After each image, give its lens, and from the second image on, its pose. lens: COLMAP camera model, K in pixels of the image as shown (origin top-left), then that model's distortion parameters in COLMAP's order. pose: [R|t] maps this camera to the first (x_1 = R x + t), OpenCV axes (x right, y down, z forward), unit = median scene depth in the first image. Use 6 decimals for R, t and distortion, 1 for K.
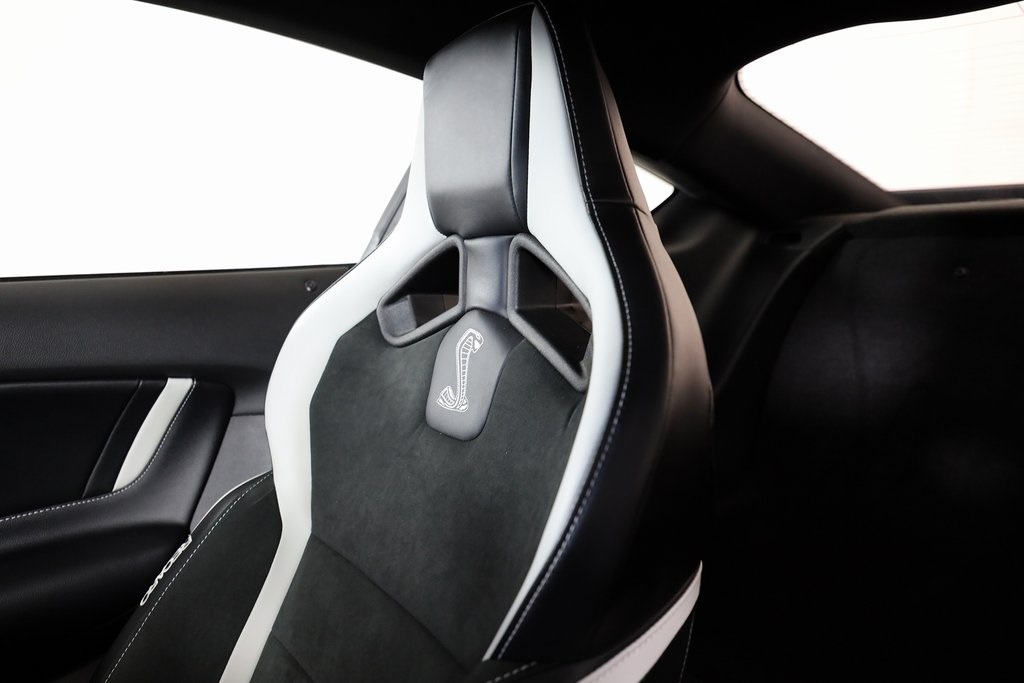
lens RADIAL K [[657.5, 0, 498.8], [0, 657.5, 356.4], [0, 0, 1]] dist [0.005045, -0.004722]
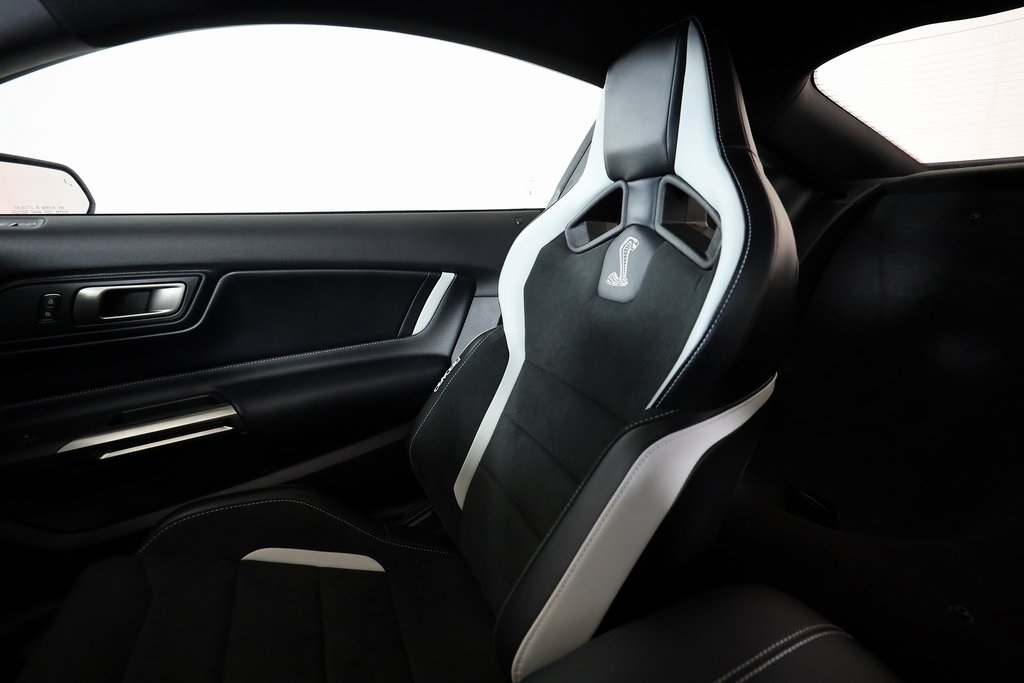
lens RADIAL K [[427.3, 0, 524.3], [0, 427.3, 341.8], [0, 0, 1]] dist [-0.002561, 0.000129]
pose [[0.984179, 0.049128, -0.170228, -0.094078], [-0.030685, 0.993532, 0.109332, 0.095443], [0.174498, -0.102378, 0.979321, -0.103558]]
